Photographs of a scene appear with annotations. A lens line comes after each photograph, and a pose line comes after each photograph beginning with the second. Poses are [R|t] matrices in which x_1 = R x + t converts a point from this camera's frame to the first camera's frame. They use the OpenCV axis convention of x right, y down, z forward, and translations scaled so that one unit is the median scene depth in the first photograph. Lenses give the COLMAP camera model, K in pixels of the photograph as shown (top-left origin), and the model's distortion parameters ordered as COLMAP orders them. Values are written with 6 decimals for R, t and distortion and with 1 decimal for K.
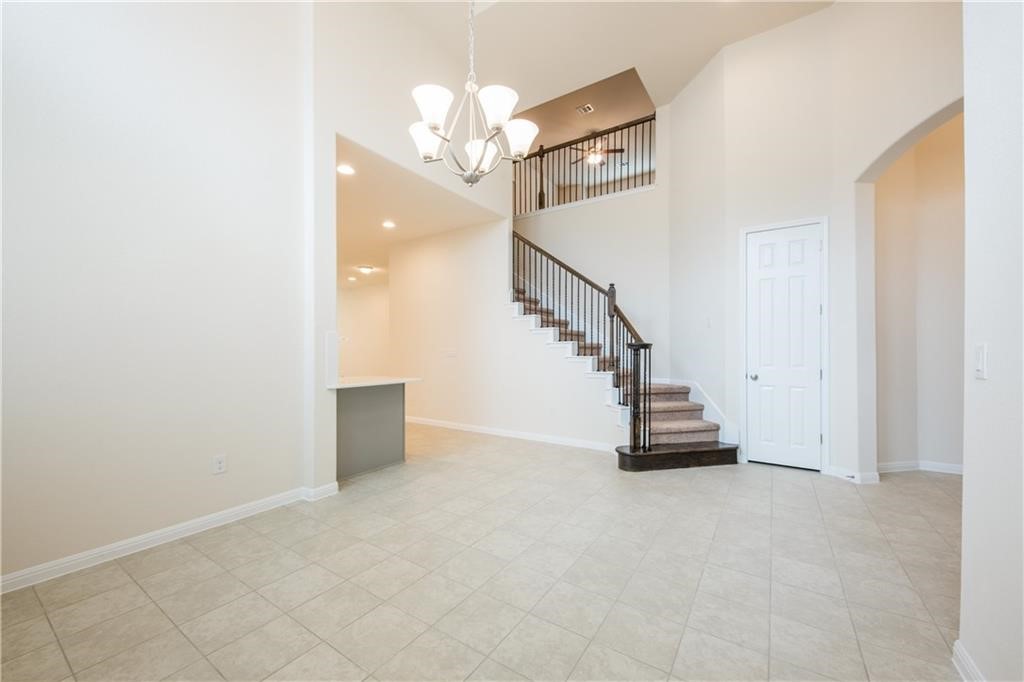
lens RADIAL K [[391.1, 0, 515.4], [0, 391.1, 346.0], [0, 0, 1]] dist [0.004806, -0.001764]
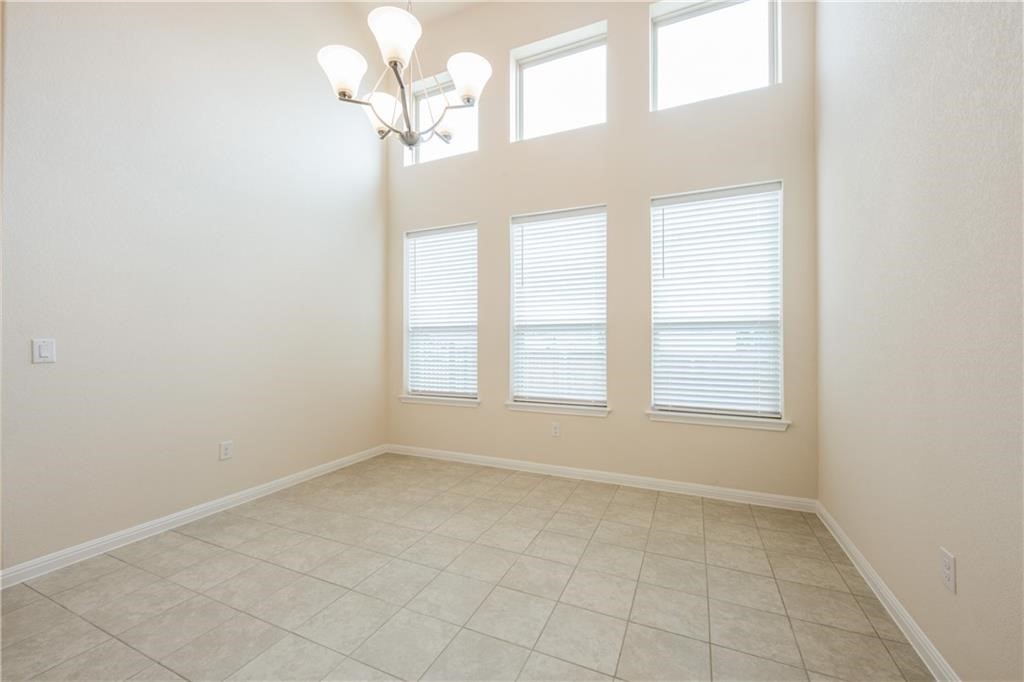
lens RADIAL K [[391.1, 0, 522.8], [0, 391.1, 341.3], [0, 0, 1]] dist [0.004806, -0.001764]
pose [[-0.981911, 0.004476, -0.189292, -0.168179], [0.005910, 0.999958, -0.007012, 0.023655], [0.189253, -0.008004, -0.981896, 1.612078]]
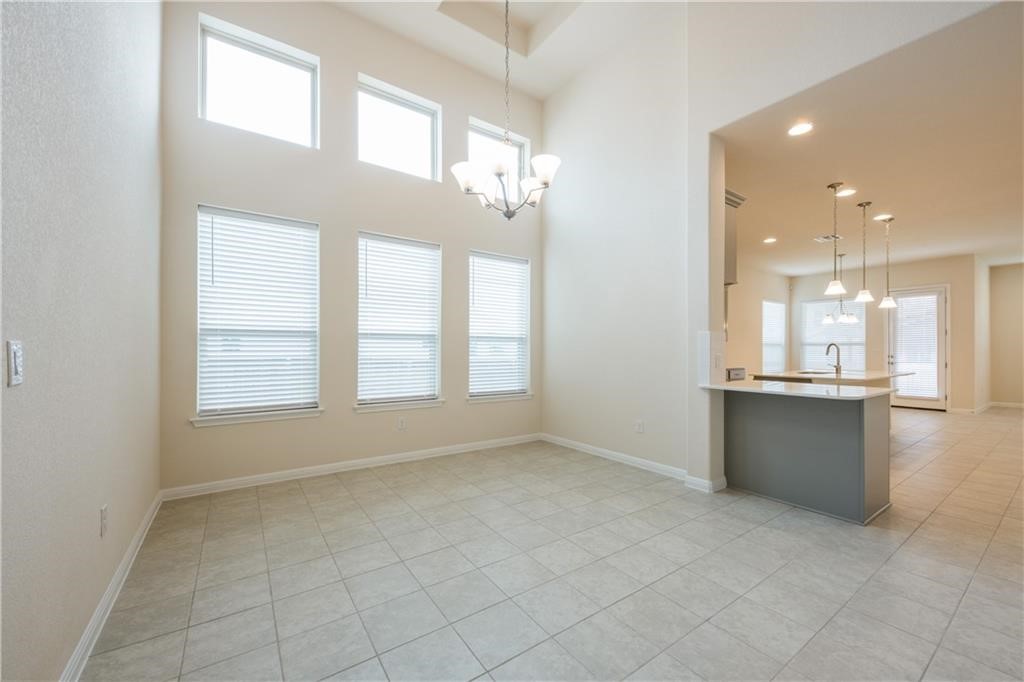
lens RADIAL K [[391.1, 0, 512.4], [0, 391.1, 347.8], [0, 0, 1]] dist [0.004806, -0.001764]
pose [[-0.358207, -0.003366, -0.933636, 0.900980], [0.002834, 0.999985, -0.004693, 0.021245], [0.933638, -0.004327, -0.358192, 1.263092]]
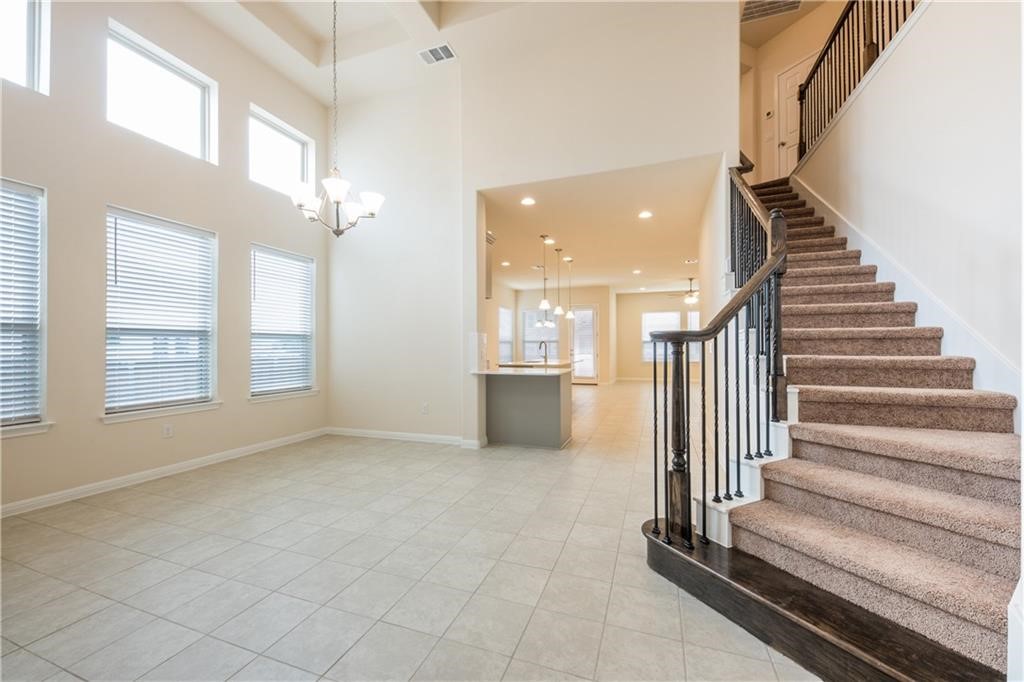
lens RADIAL K [[391.1, 0, 510.5], [0, 391.1, 341.6], [0, 0, 1]] dist [0.004806, -0.001764]
pose [[0.243872, -0.010214, -0.969754, 1.274354], [0.006989, 0.999937, -0.008774, 0.020205], [0.969782, -0.004638, 0.243928, 1.101912]]
